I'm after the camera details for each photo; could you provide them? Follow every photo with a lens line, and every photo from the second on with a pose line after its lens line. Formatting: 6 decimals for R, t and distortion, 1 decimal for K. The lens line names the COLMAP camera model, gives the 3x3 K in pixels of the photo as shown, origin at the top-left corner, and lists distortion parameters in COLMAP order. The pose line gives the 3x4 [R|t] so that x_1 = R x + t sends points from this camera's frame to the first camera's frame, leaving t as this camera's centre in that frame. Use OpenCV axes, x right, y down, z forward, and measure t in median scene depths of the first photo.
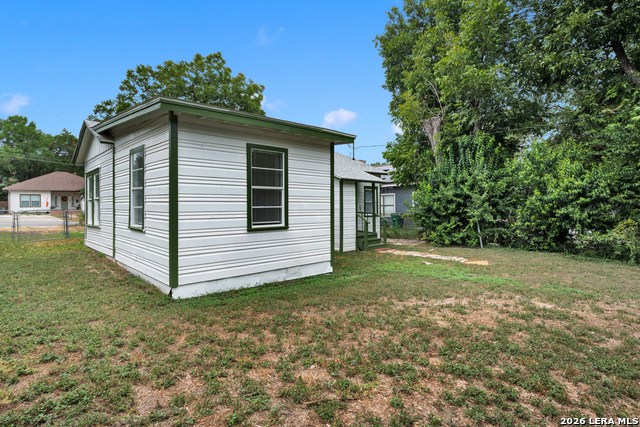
lens RADIAL K [[334.4, 0, 320.9], [0, 334.4, 210.5], [0, 0, 1]] dist [-0.001022, -0.000924]
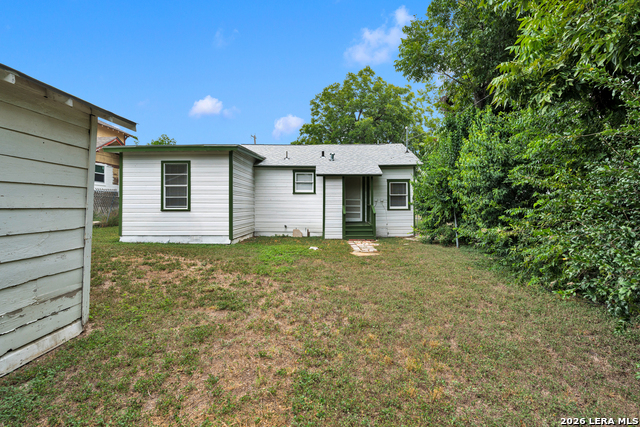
lens RADIAL K [[334.4, 0, 321.6], [0, 334.4, 210.5], [0, 0, 1]] dist [-0.001022, -0.000924]
pose [[0.721882, 0.014672, -0.691861, 1.458958], [-0.012659, 0.999888, 0.007996, 0.032406], [0.691901, 0.002986, 0.721986, 0.287938]]
